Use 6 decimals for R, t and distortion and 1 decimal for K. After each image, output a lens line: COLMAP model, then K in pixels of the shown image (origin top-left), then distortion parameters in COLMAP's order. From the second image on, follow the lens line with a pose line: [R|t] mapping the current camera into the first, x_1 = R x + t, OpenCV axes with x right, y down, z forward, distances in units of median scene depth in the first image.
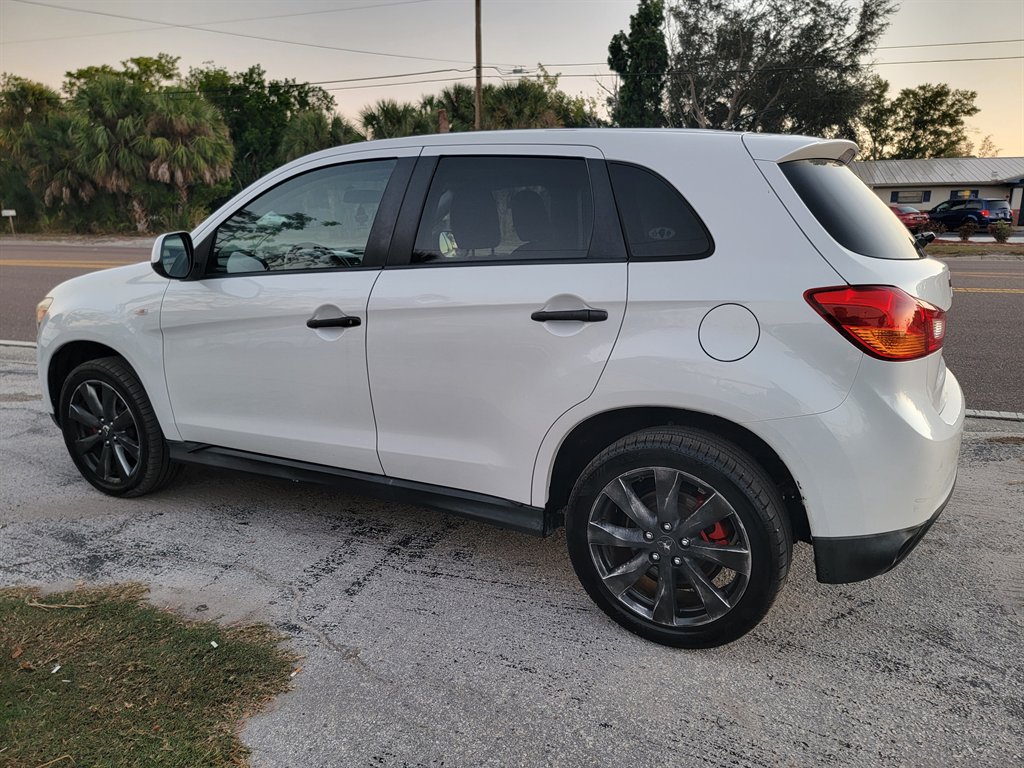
lens RADIAL K [[709.7, 0, 522.0], [0, 709.7, 386.6], [0, 0, 1]] dist [0.077045, -0.066521]
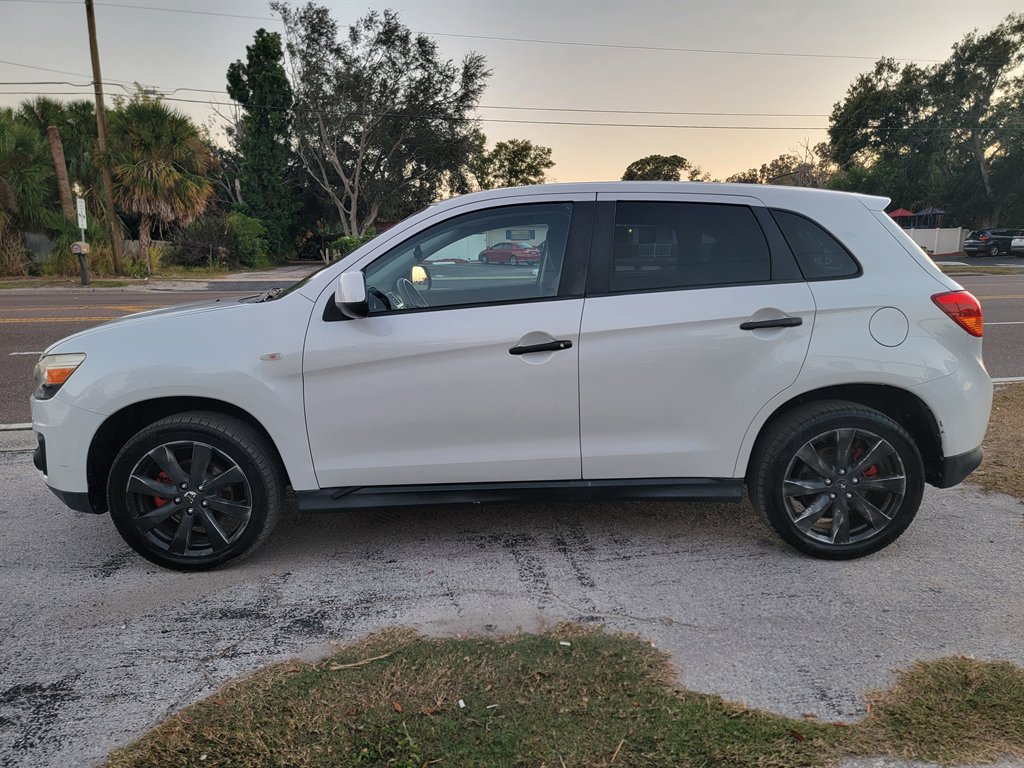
lens RADIAL K [[709.7, 0, 506.3], [0, 709.7, 390.1], [0, 0, 1]] dist [0.077045, -0.066521]
pose [[0.878529, -0.099271, 0.467259, -0.049681], [0.117914, 0.992966, -0.010739, -0.001088], [-0.462907, 0.064531, 0.884055, 0.003165]]
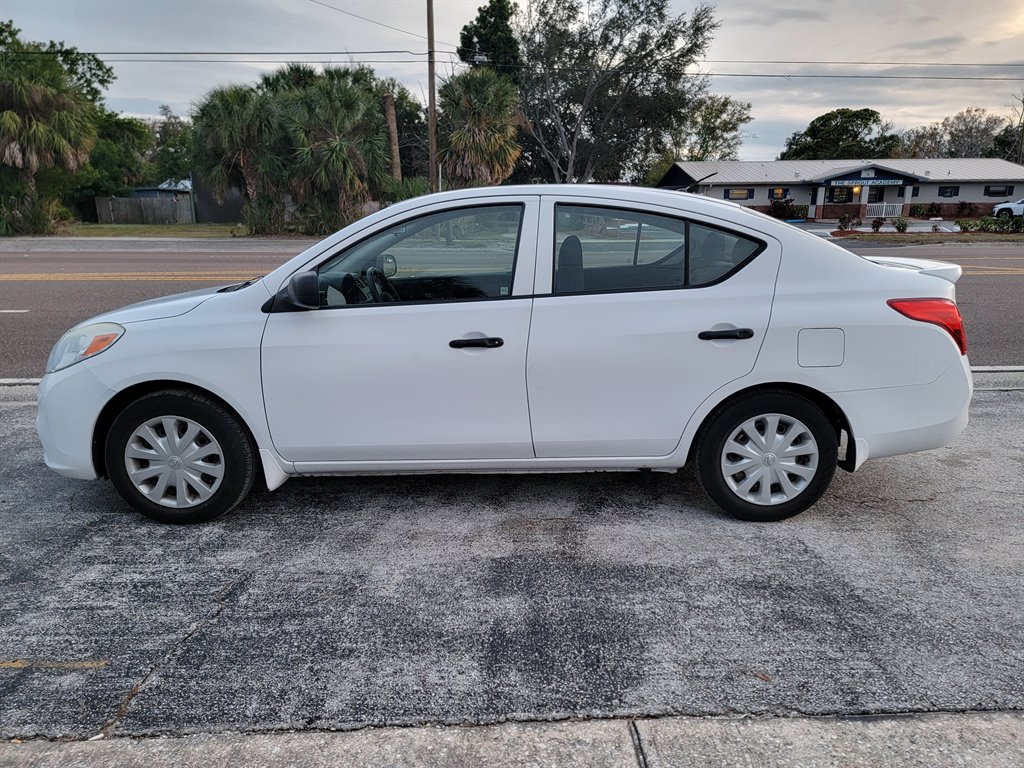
lens RADIAL K [[709.7, 0, 515.0], [0, 709.7, 396.5], [0, 0, 1]] dist [0.077045, -0.066521]
pose [[0.930991, -0.093895, 0.352760, -0.235428], [0.085901, 0.995568, 0.038287, -0.015739], [-0.354792, -0.005343, 0.934930, 0.055764]]
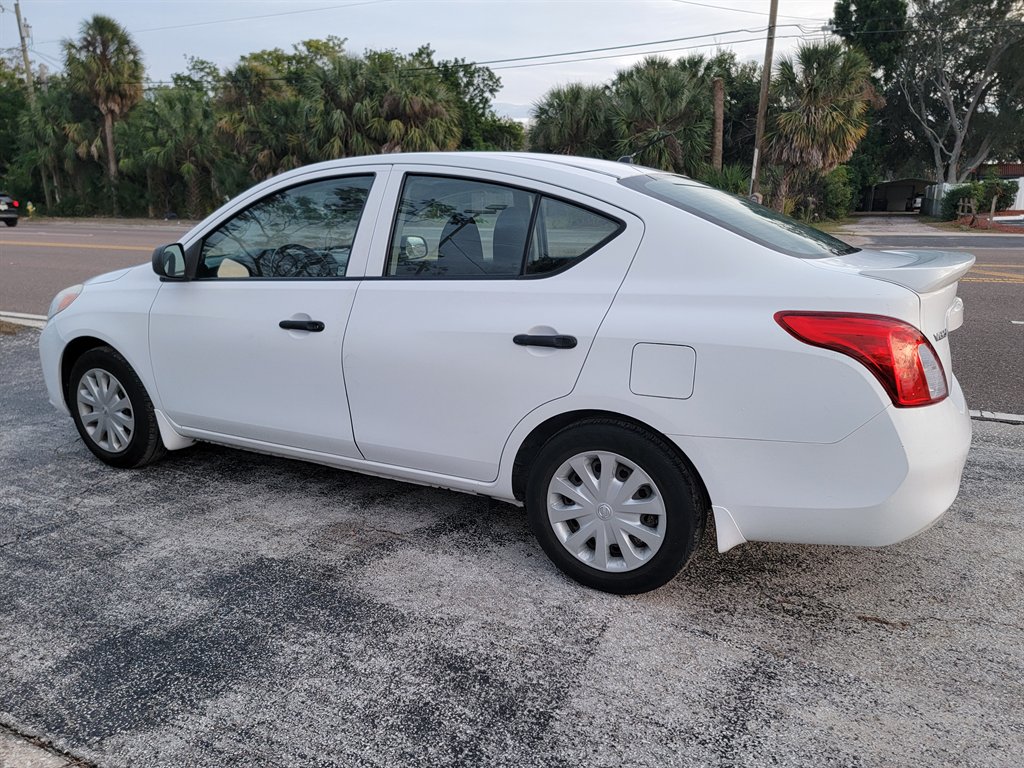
lens RADIAL K [[709.7, 0, 510.4], [0, 709.7, 398.8], [0, 0, 1]] dist [0.077045, -0.066521]
pose [[0.993333, 0.029223, -0.111517, -0.183448], [-0.025377, 0.999038, 0.035758, -0.014689], [0.112455, -0.032689, 0.993119, 0.060164]]
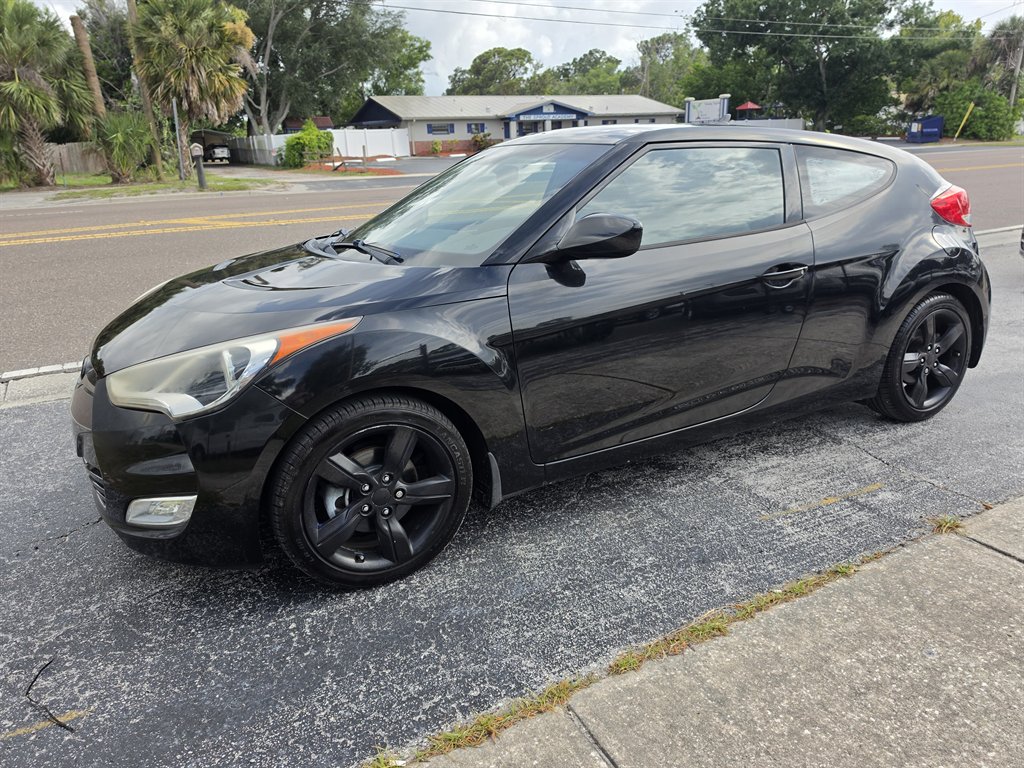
lens RADIAL K [[709.7, 0, 521.5], [0, 709.7, 377.9], [0, 0, 1]] dist [0.077045, -0.066521]
pose [[0.668049, -0.256122, 0.698650, -0.317708], [0.205116, 0.965906, 0.157965, -0.024548], [-0.715289, 0.037776, 0.697807, 0.093315]]
